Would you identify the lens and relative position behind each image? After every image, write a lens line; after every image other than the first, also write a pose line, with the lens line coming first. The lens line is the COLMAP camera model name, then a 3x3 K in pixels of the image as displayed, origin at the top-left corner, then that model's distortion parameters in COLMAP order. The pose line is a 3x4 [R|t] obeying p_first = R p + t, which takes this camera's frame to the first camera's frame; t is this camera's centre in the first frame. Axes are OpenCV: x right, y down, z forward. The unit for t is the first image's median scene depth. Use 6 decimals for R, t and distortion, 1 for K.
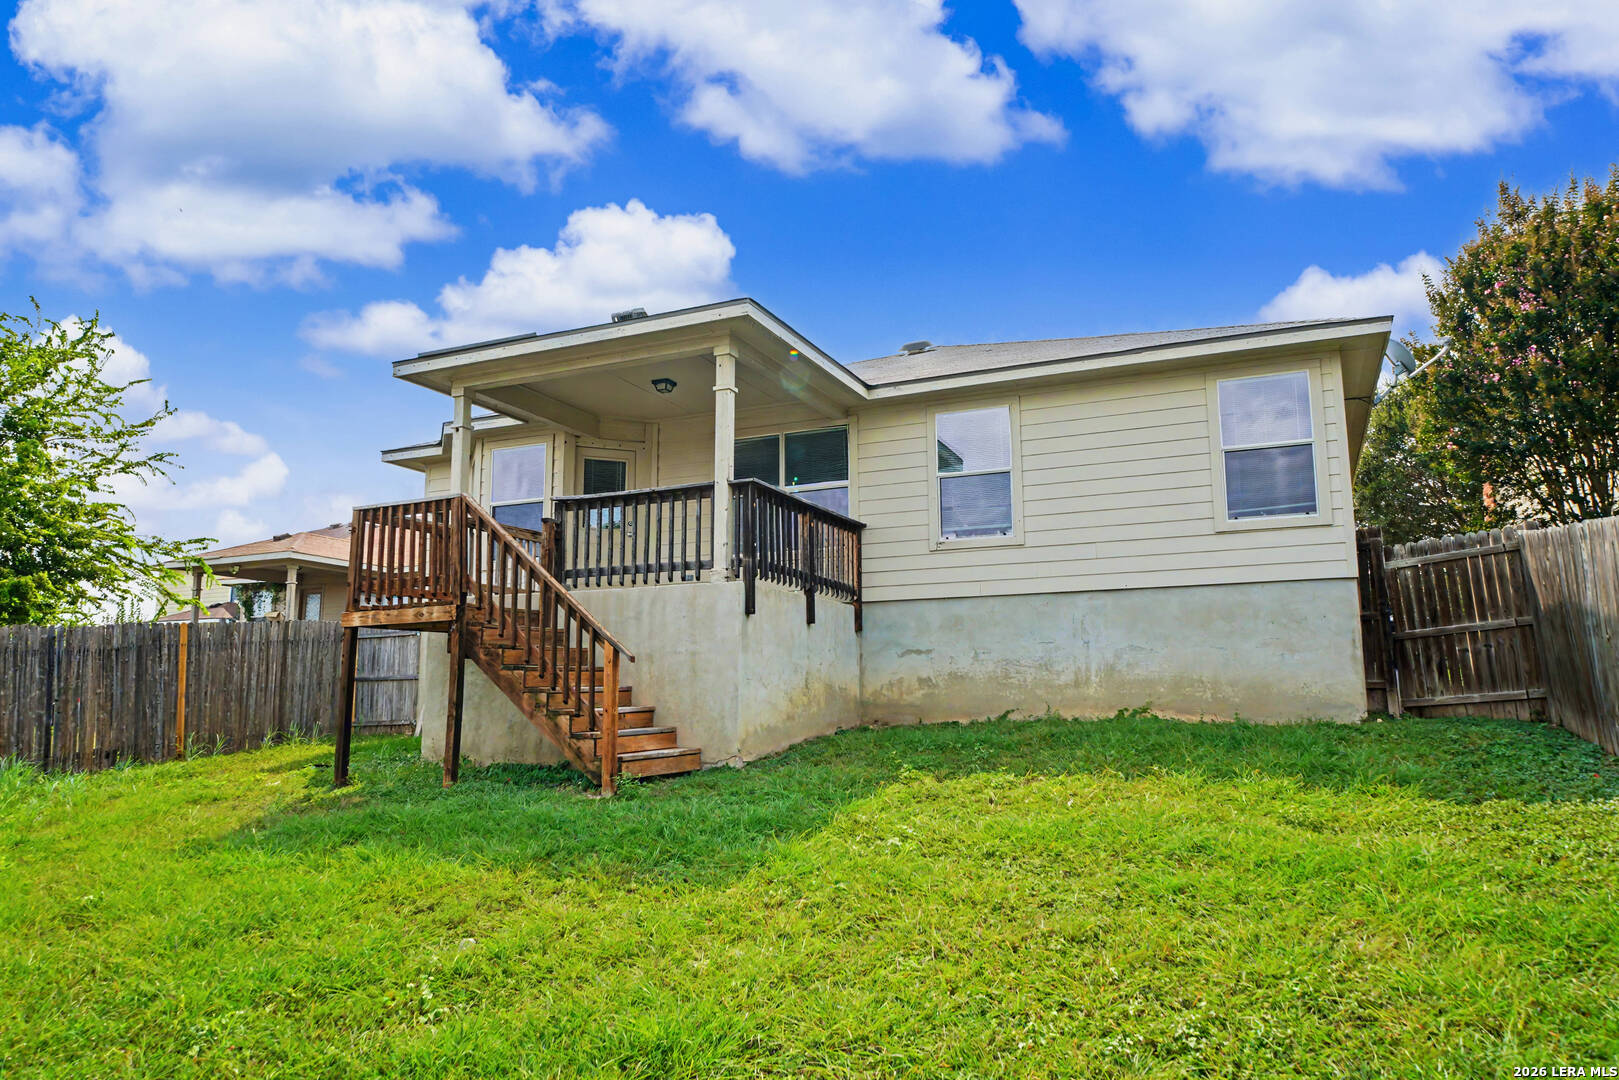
lens RADIAL K [[1075.3, 0, 801.8], [0, 1075.3, 533.4], [0, 0, 1]] dist [-0.001015, 0.002678]
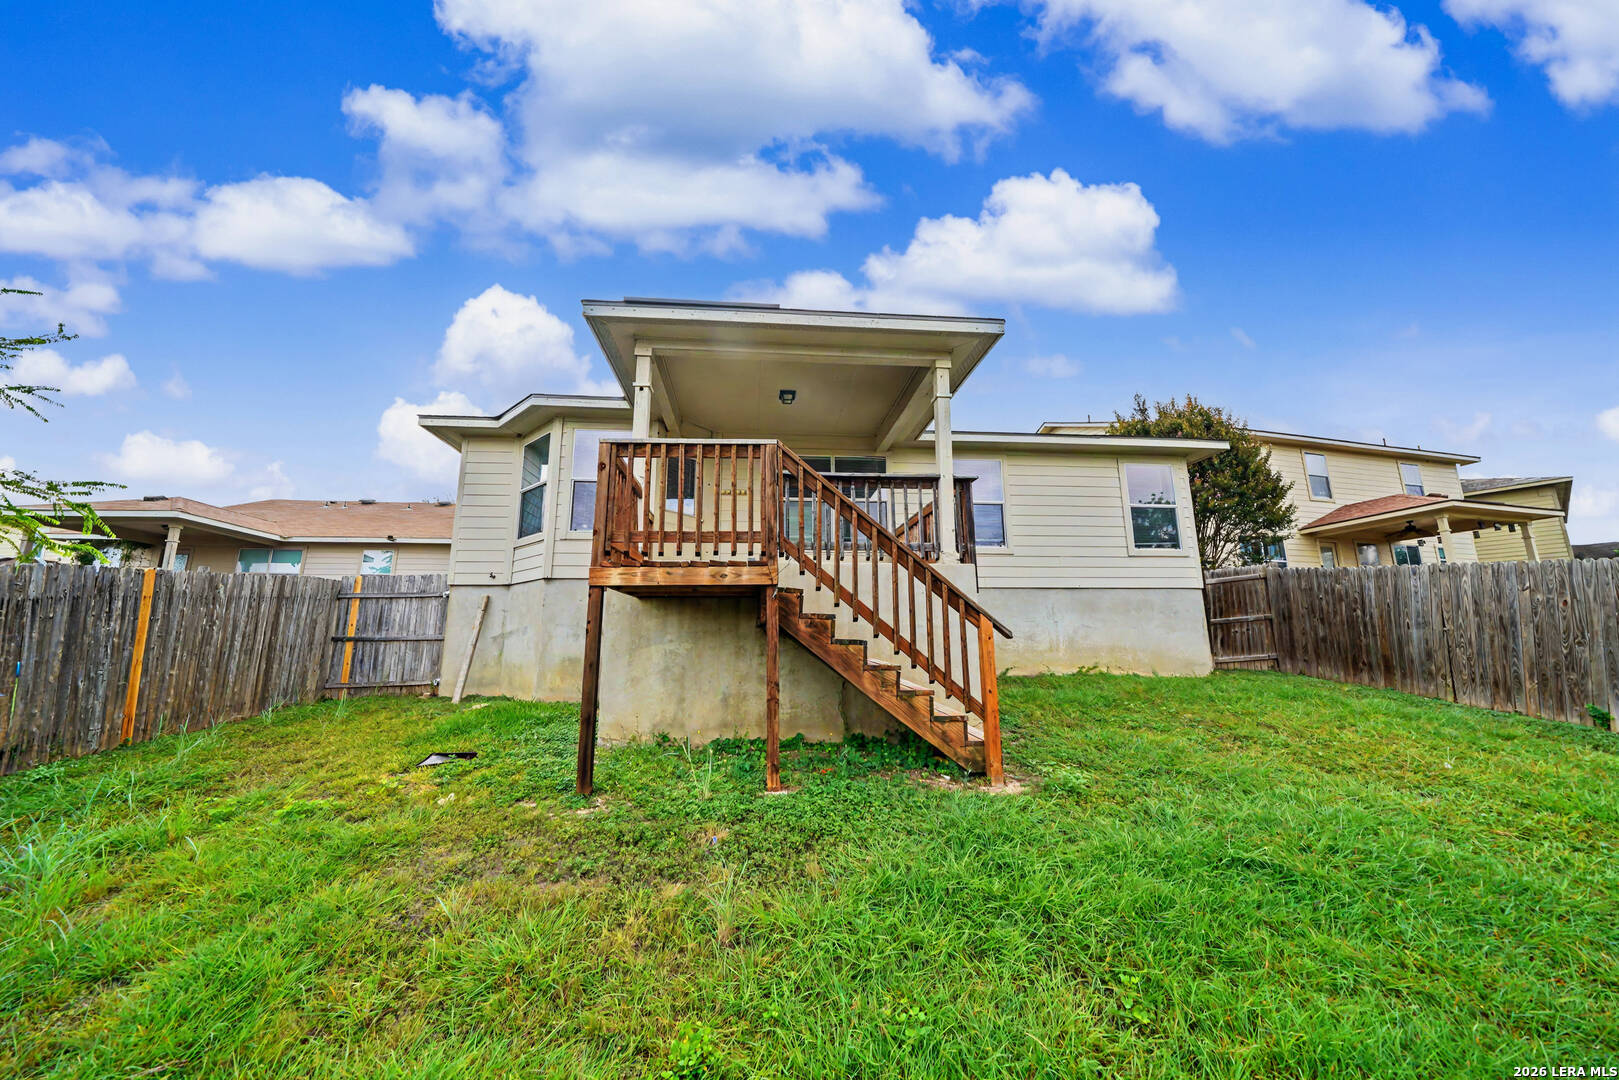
lens RADIAL K [[544.5, 0, 799.9], [0, 544.5, 542.7], [0, 0, 1]] dist [-0.001187, -0.000273]
pose [[0.870882, 0.091322, 0.482934, -0.387224], [-0.077723, 0.995812, -0.048148, 0.050217], [-0.485308, 0.004397, 0.874332, 0.459736]]
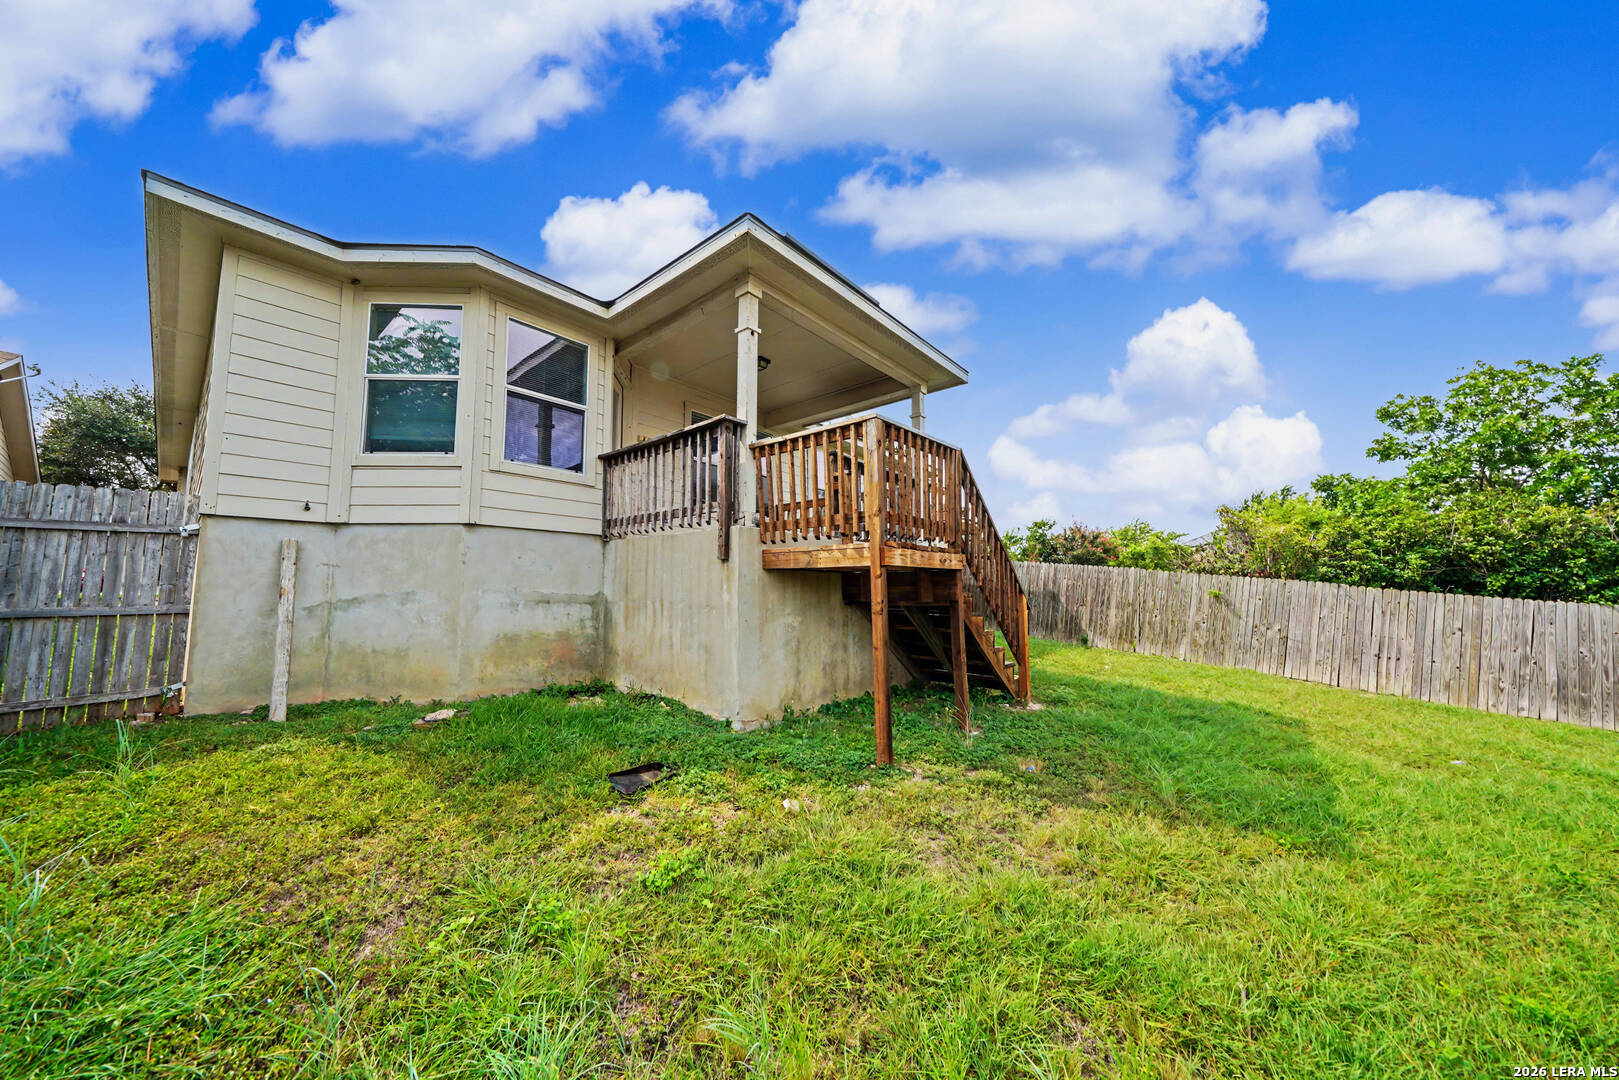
lens RADIAL K [[544.5, 0, 799.9], [0, 544.5, 542.7], [0, 0, 1]] dist [-0.001187, -0.000273]
pose [[0.281485, 0.096895, 0.954661, -0.653908], [-0.148980, 0.987238, -0.056274, 0.081148], [-0.947930, -0.126385, 0.292328, 0.749441]]
